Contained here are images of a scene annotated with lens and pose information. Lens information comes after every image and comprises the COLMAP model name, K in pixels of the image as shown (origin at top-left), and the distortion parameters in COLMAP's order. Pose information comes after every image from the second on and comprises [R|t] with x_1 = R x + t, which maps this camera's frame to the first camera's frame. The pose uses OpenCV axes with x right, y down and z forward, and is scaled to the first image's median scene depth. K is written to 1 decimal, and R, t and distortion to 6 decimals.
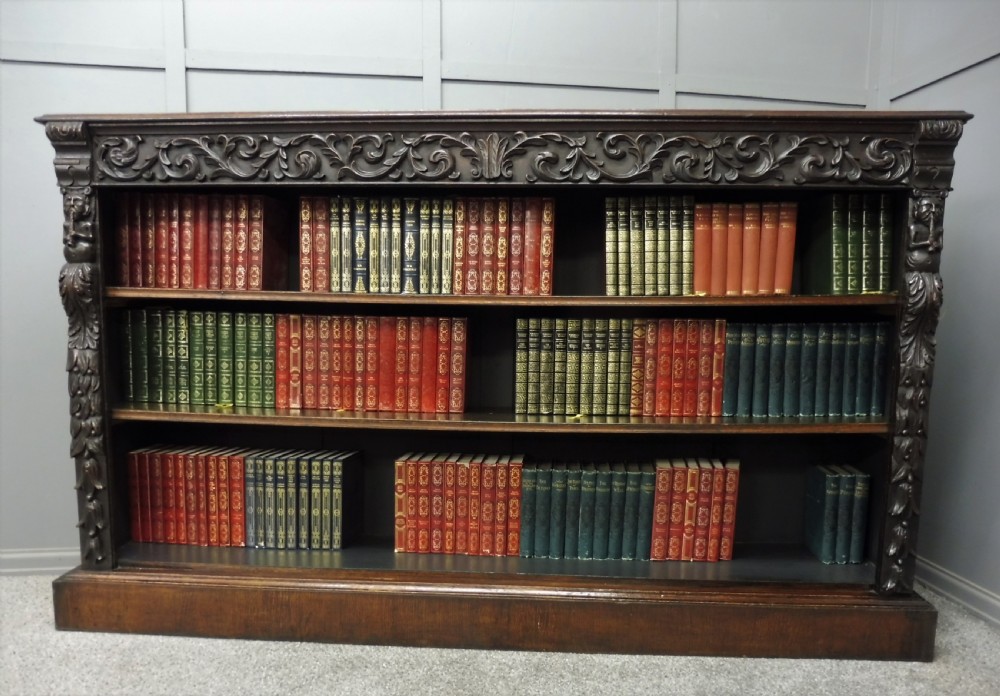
lens RADIAL K [[725.8, 0, 504.3], [0, 725.8, 379.5], [0, 0, 1]] dist [-0.057873, 0.038581]
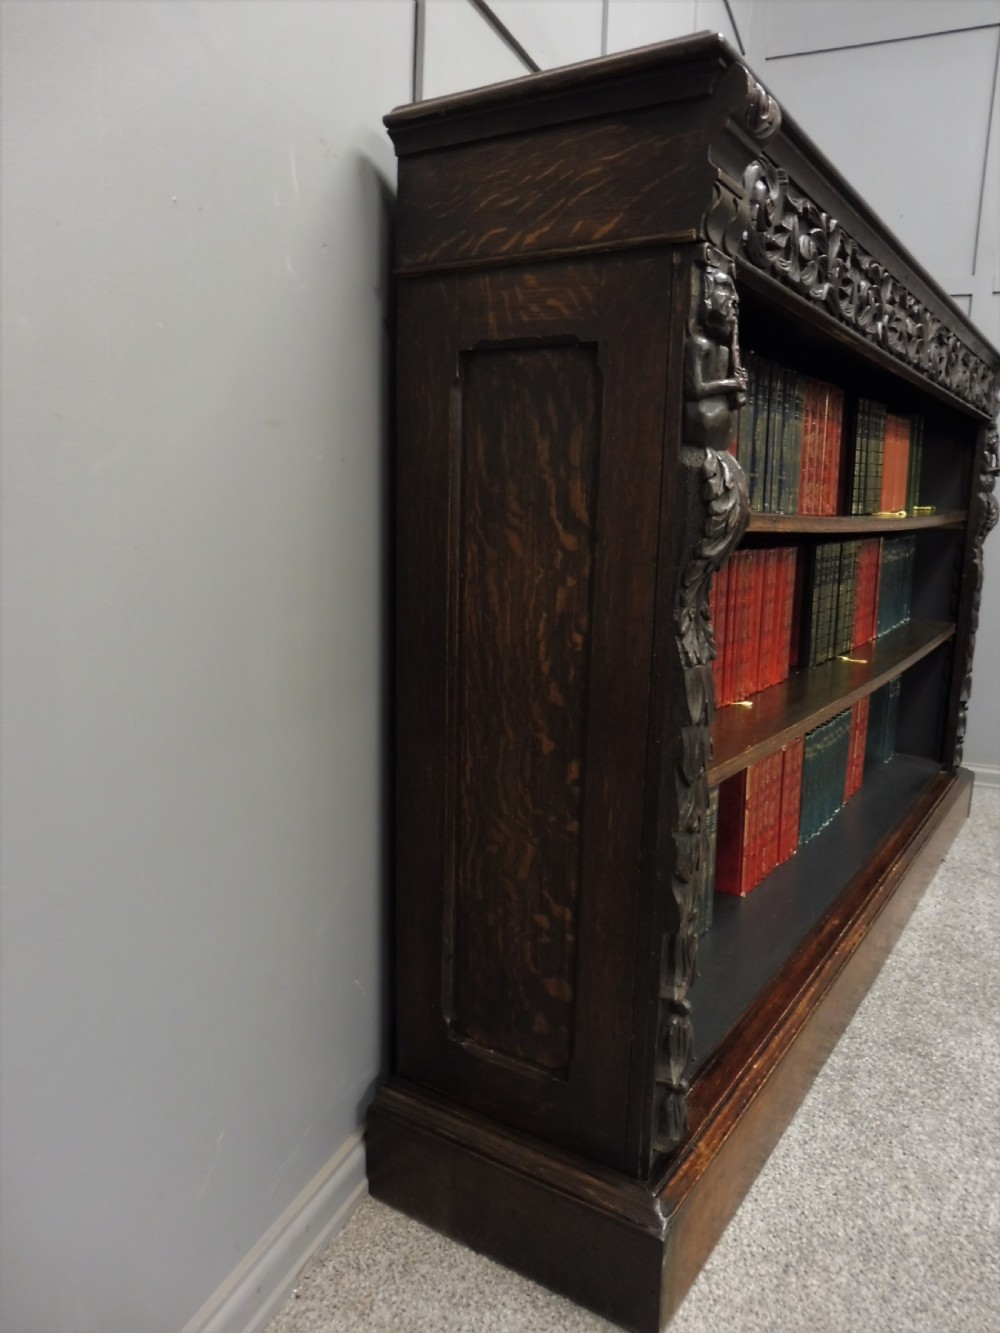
lens RADIAL K [[966.9, 0, 500.4], [0, 966.9, 668.3], [0, 0, 1]] dist [-0.037430, -0.001960]
pose [[0.507229, -0.149556, 0.848735, -1.065012], [0.075317, 0.988752, 0.129217, -0.114015], [-0.858514, -0.001618, 0.512788, 0.778106]]
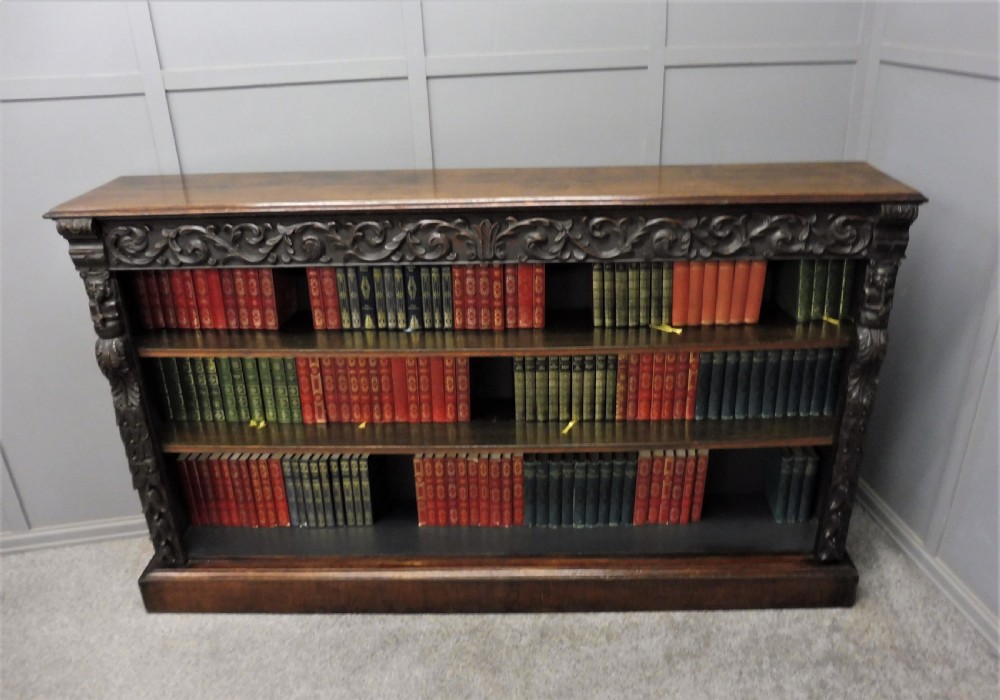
lens RADIAL K [[760.2, 0, 521.9], [0, 760.2, 313.7], [0, 0, 1]] dist [-0.031954, 0.000976]
pose [[0.998632, -0.046907, 0.023109, 0.005151], [0.038247, 0.956595, 0.288901, -0.475994], [-0.035657, -0.287622, 0.957080, -0.104003]]
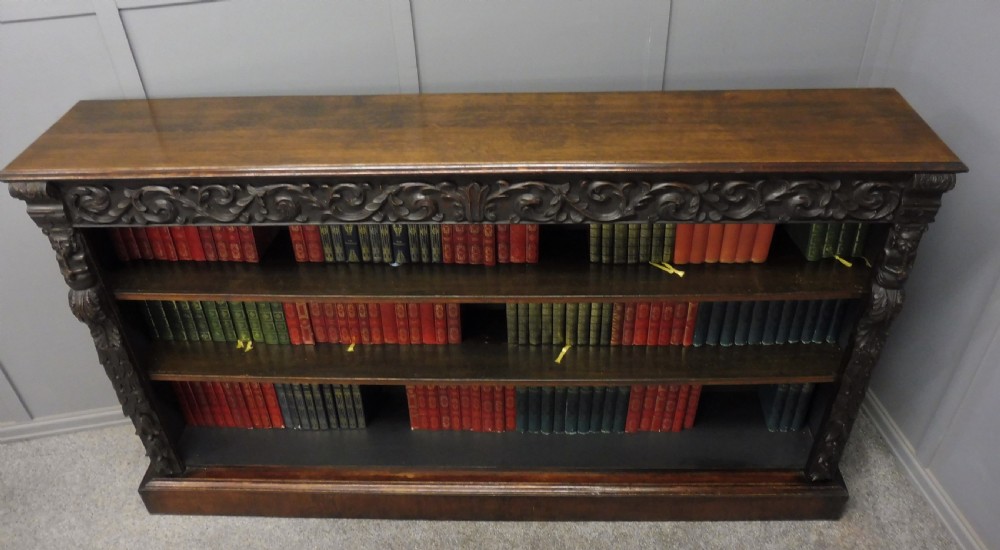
lens RADIAL K [[733.0, 0, 502.3], [0, 733.0, 183.8], [0, 0, 1]] dist [-0.042595, 0.011895]
pose [[0.998820, -0.048493, -0.002547, 0.022404], [0.044467, 0.892307, 0.449233, -0.700451], [-0.019512, -0.448816, 0.893411, 0.108538]]
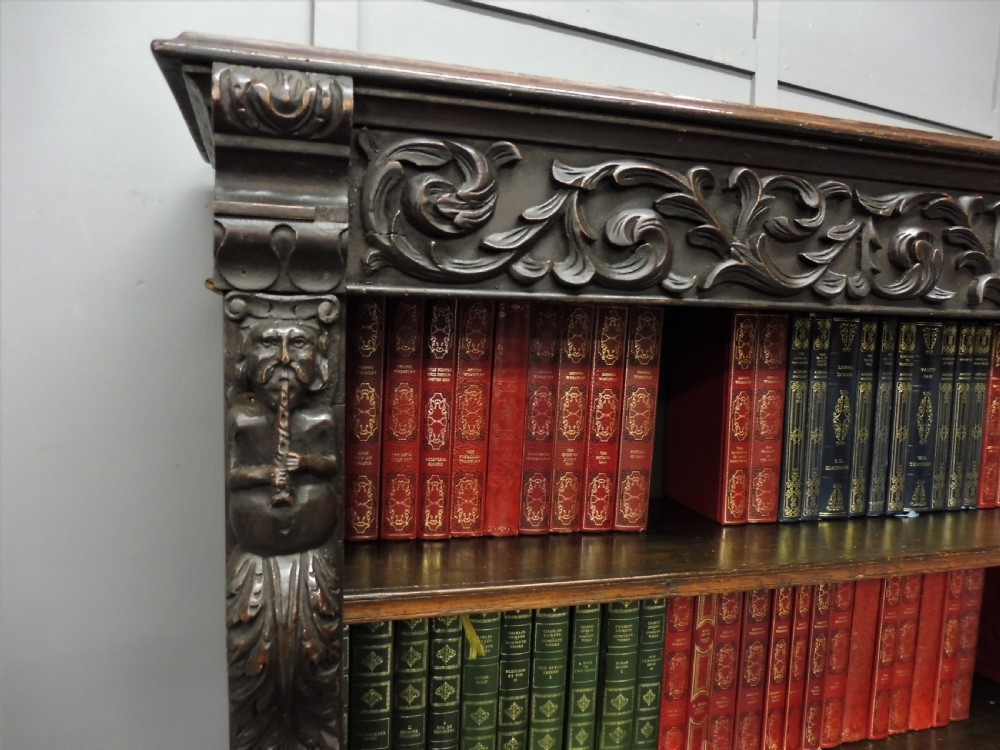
lens RADIAL K [[725.4, 0, 504.1], [0, 725.4, 377.9], [0, 0, 1]] dist [-0.037430, -0.001960]
pose [[0.937531, -0.015924, 0.347538, -0.578562], [0.019805, 0.999775, -0.007617, -0.216905], [-0.347338, 0.014024, 0.937635, 0.646897]]
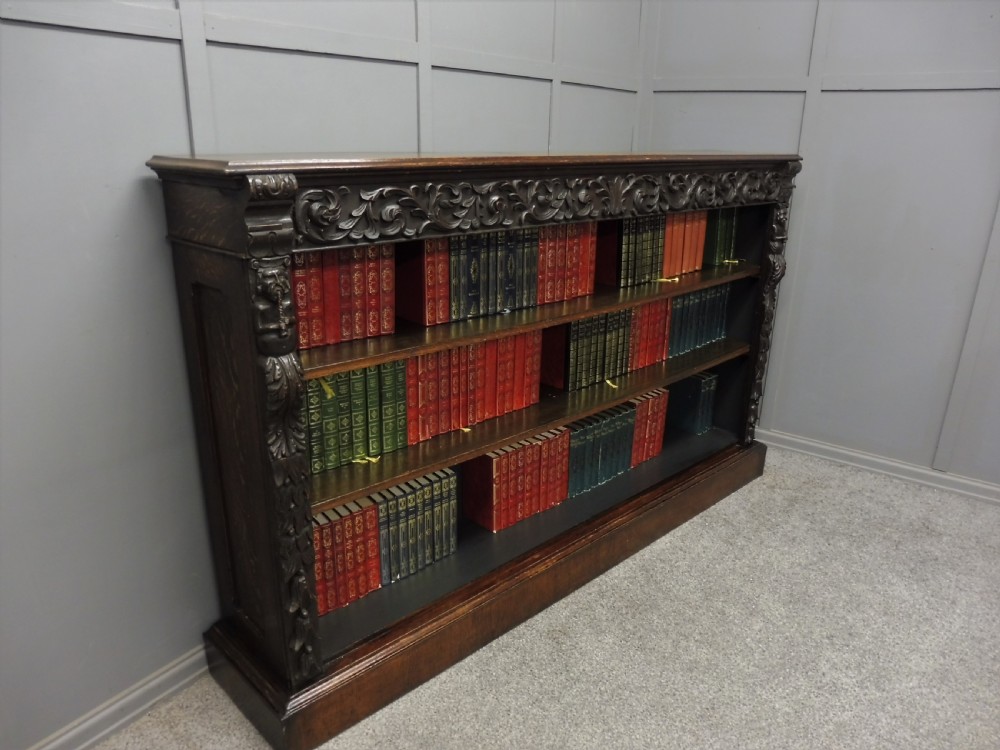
lens RADIAL K [[725.4, 0, 500.2], [0, 725.4, 378.1], [0, 0, 1]] dist [-0.037430, -0.001960]
pose [[0.684483, -0.233858, 0.690503, -0.925433], [0.069087, 0.963699, 0.257898, -0.305634], [-0.725748, -0.128822, 0.675792, 0.274168]]
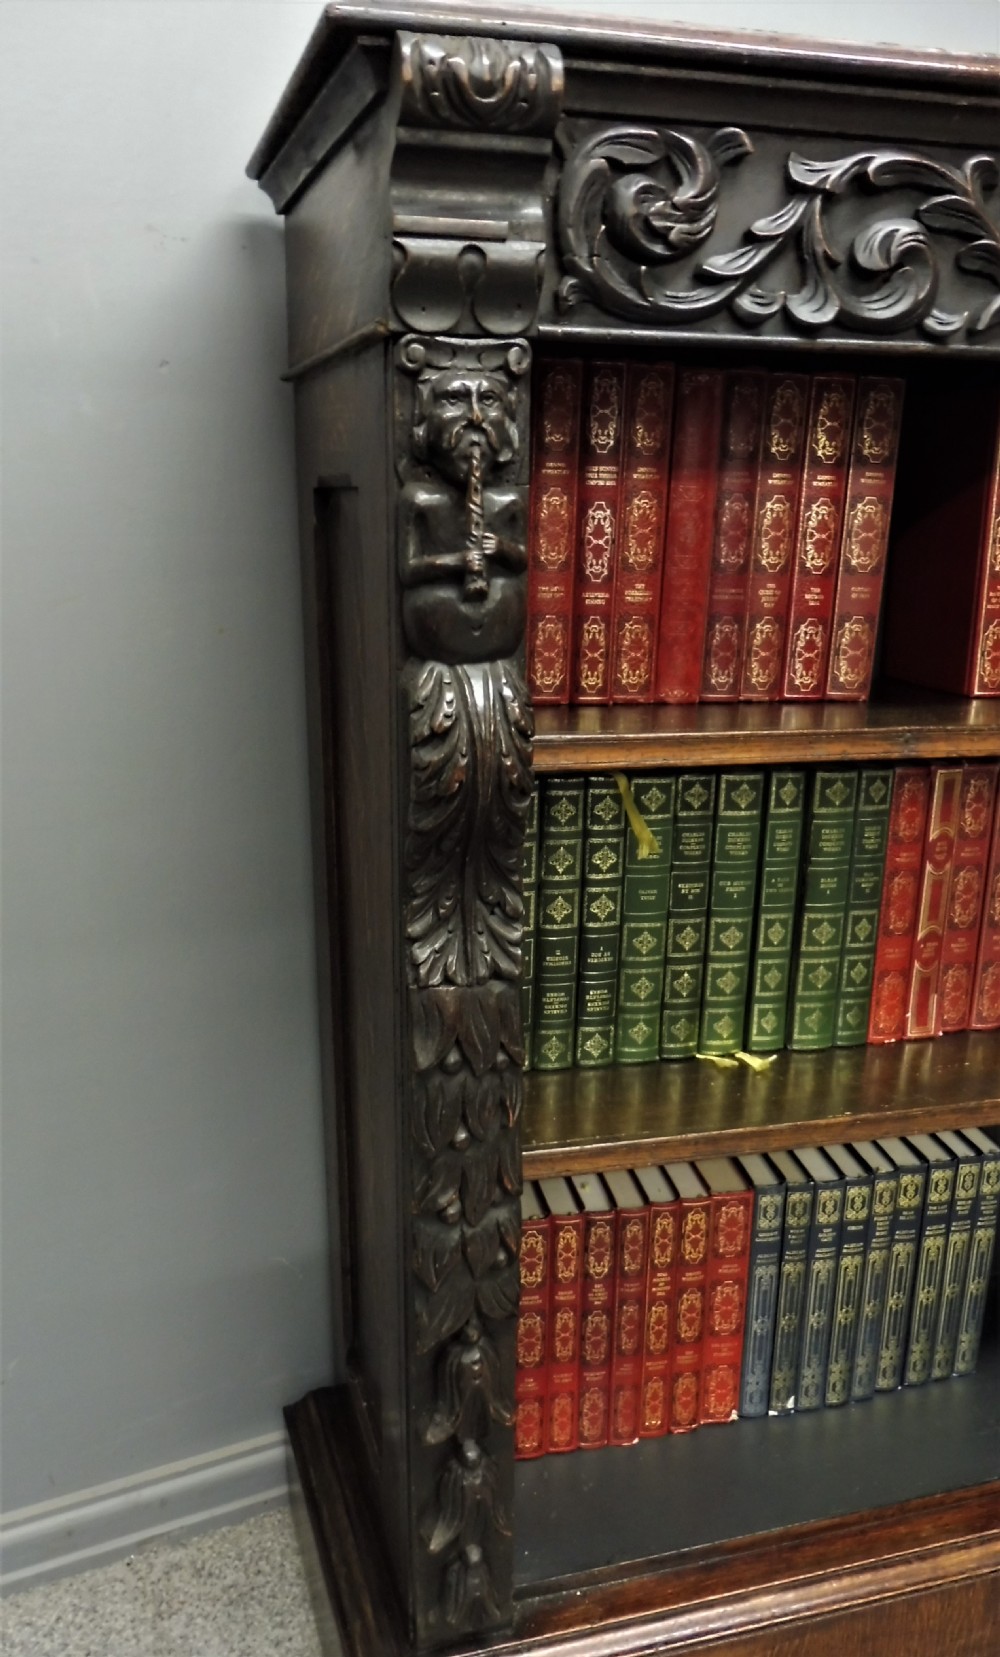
lens RADIAL K [[1325.6, 0, 462.7], [0, 1325.6, 916.3], [0, 0, 1]] dist [-0.039141, 0.006782]
pose [[0.950813, -0.103515, 0.291956, -0.700707], [0.042860, 0.977409, 0.206963, -0.161482], [-0.306785, -0.184270, 0.933771, 0.517829]]
